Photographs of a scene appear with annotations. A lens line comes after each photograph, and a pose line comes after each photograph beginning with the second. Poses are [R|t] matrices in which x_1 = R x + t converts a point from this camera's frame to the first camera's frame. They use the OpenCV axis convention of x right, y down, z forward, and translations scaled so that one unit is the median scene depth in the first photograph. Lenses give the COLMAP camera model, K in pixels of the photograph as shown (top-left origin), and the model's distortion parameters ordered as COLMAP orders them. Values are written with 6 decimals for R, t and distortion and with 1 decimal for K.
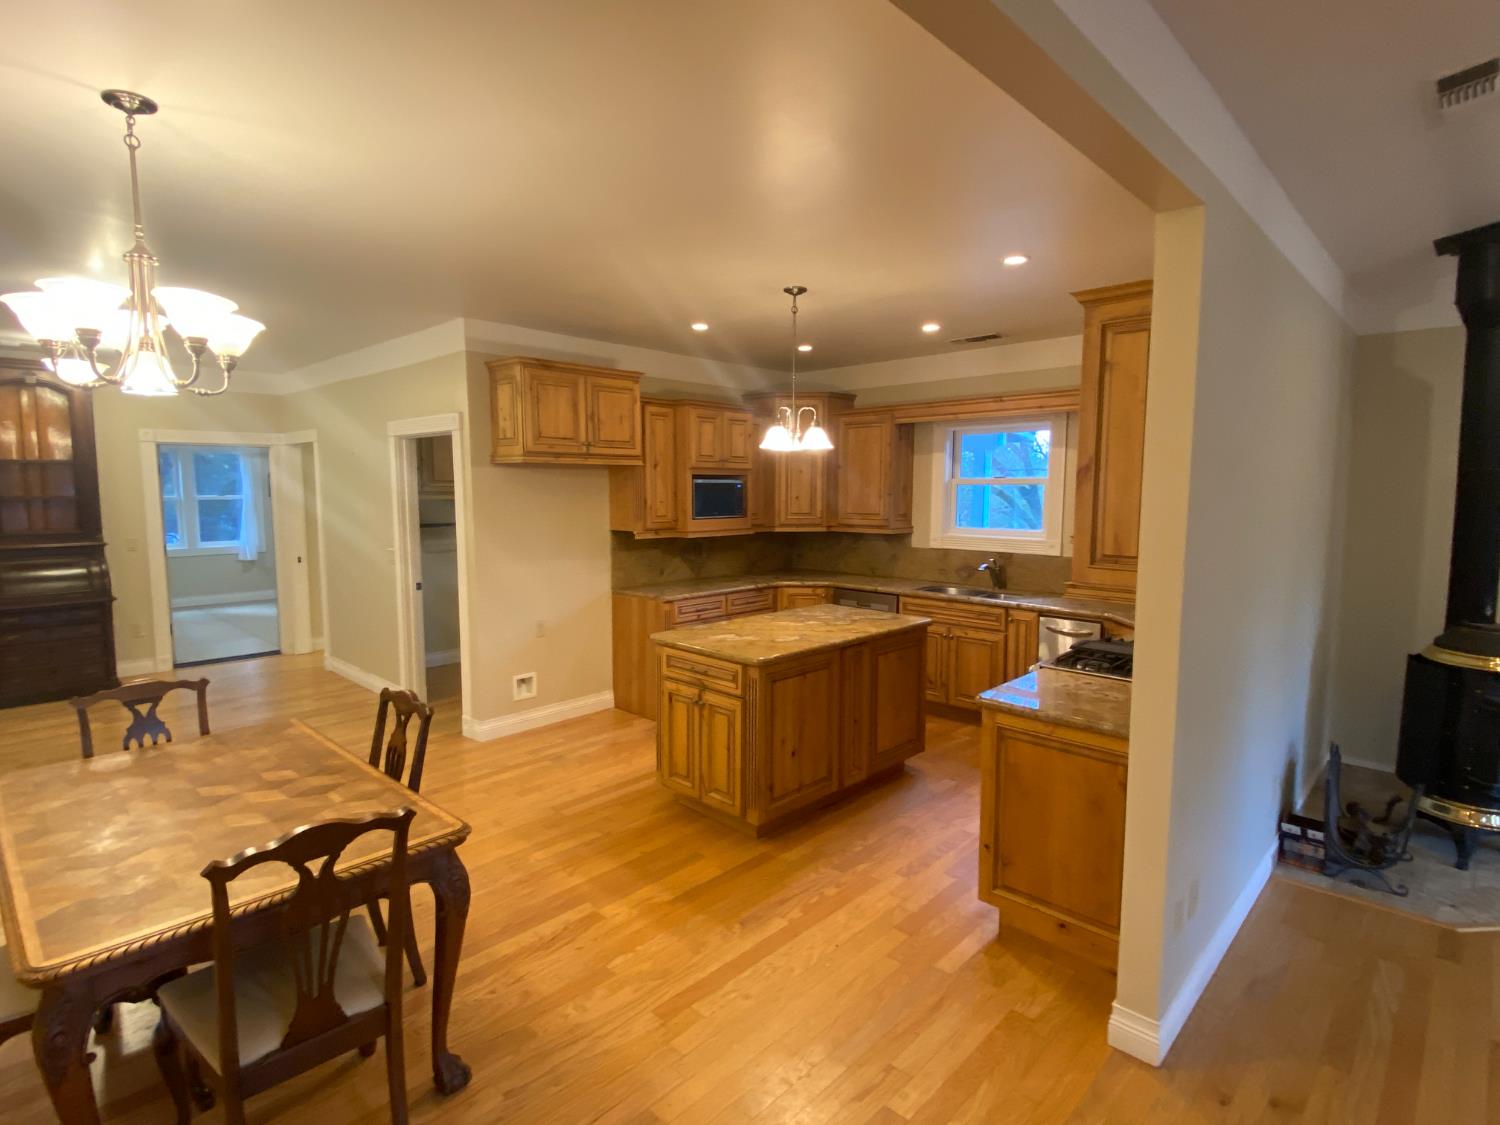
lens RADIAL K [[764.9, 0, 751.1], [0, 764.9, 559.1], [0, 0, 1]] dist [0.086958, -0.095571]
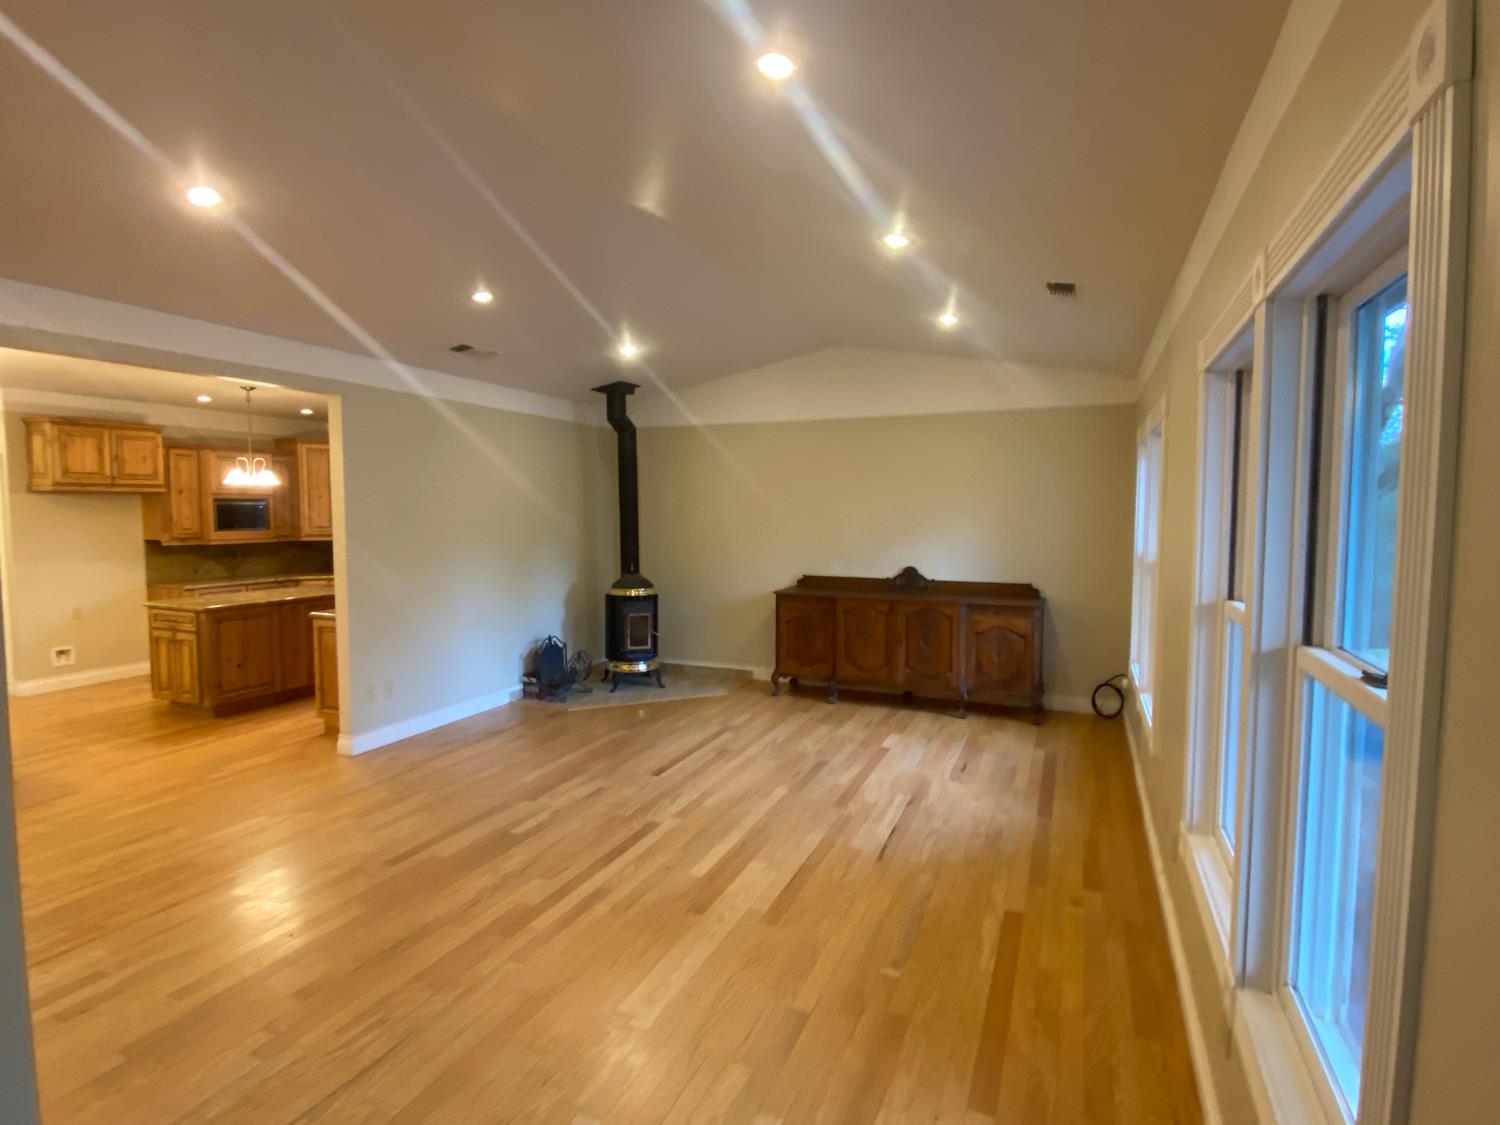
lens RADIAL K [[765.3, 0, 760.8], [0, 765.3, 556.8], [0, 0, 1]] dist [0.017298, -0.023079]
pose [[0.931348, -0.023592, 0.363366, 0.376322], [0.035347, 0.999044, -0.025735, 0.072545], [-0.362411, 0.036812, 0.931291, -0.718000]]
